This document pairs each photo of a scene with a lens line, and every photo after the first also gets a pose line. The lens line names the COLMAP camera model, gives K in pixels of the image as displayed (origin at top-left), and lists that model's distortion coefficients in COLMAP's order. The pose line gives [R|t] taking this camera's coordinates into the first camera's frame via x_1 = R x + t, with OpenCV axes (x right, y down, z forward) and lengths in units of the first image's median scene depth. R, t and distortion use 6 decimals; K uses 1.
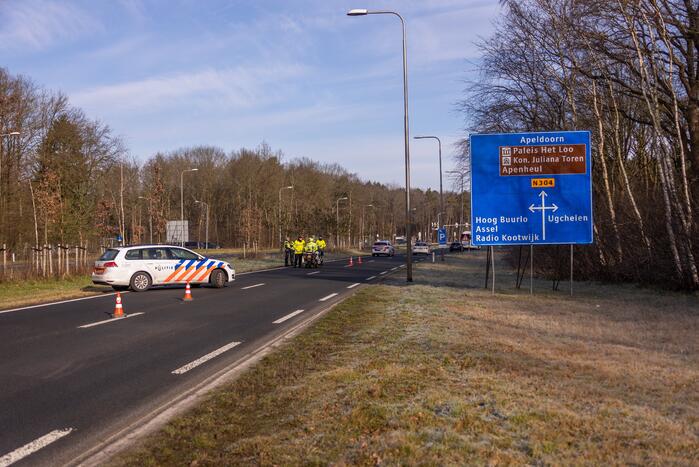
lens RADIAL K [[844.0, 0, 349.5], [0, 844.0, 233.5], [0, 0, 1]] dist [0.100351, -0.009308]
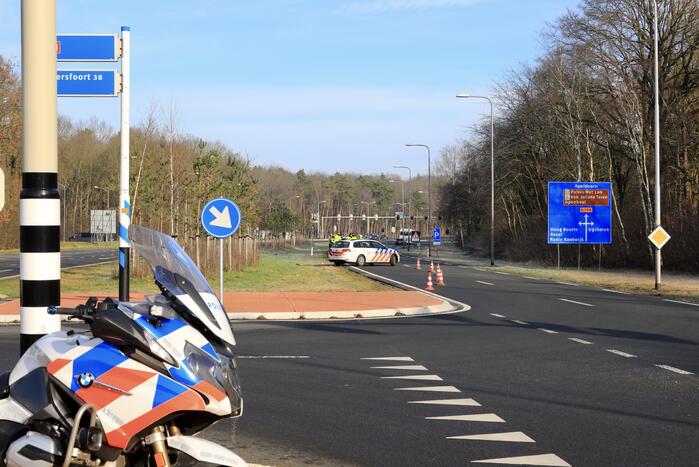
lens RADIAL K [[1204.7, 0, 349.5], [0, 1204.7, 233.5], [0, 0, 1]] dist [0.004404, -0.001471]
pose [[0.984566, 0.020783, 0.173775, -0.676385], [-0.022107, 0.999739, 0.005686, -0.011489], [-0.173611, -0.009440, 0.984769, -1.371643]]
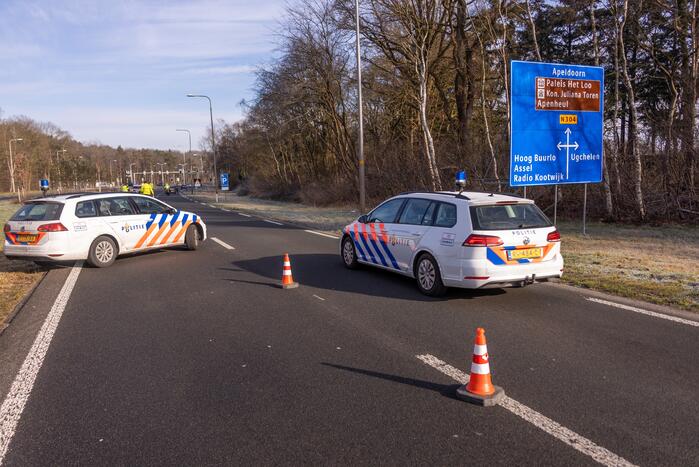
lens RADIAL K [[543.3, 0, 349.5], [0, 543.3, 233.5], [0, 0, 1]] dist [0.044424, -0.002422]
pose [[0.870462, -0.058589, 0.488737, -0.277440], [0.009514, 0.994708, 0.102300, 0.002692], [-0.492144, -0.084398, 0.866413, 0.536588]]
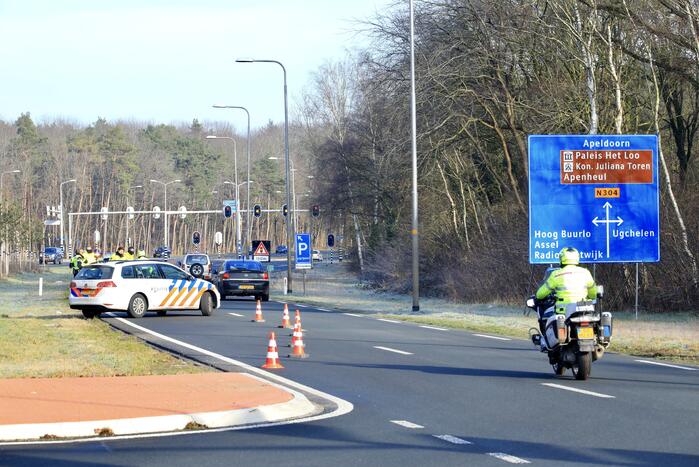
lens RADIAL K [[2503.6, 0, 349.5], [0, 2503.6, 233.5], [0, 0, 1]] dist [-0.086120, -0.378323]
pose [[0.965874, 0.008580, 0.258870, -0.653915], [-0.008840, 0.999961, -0.000158, -0.013720], [-0.258861, -0.002136, 0.965912, -1.338404]]
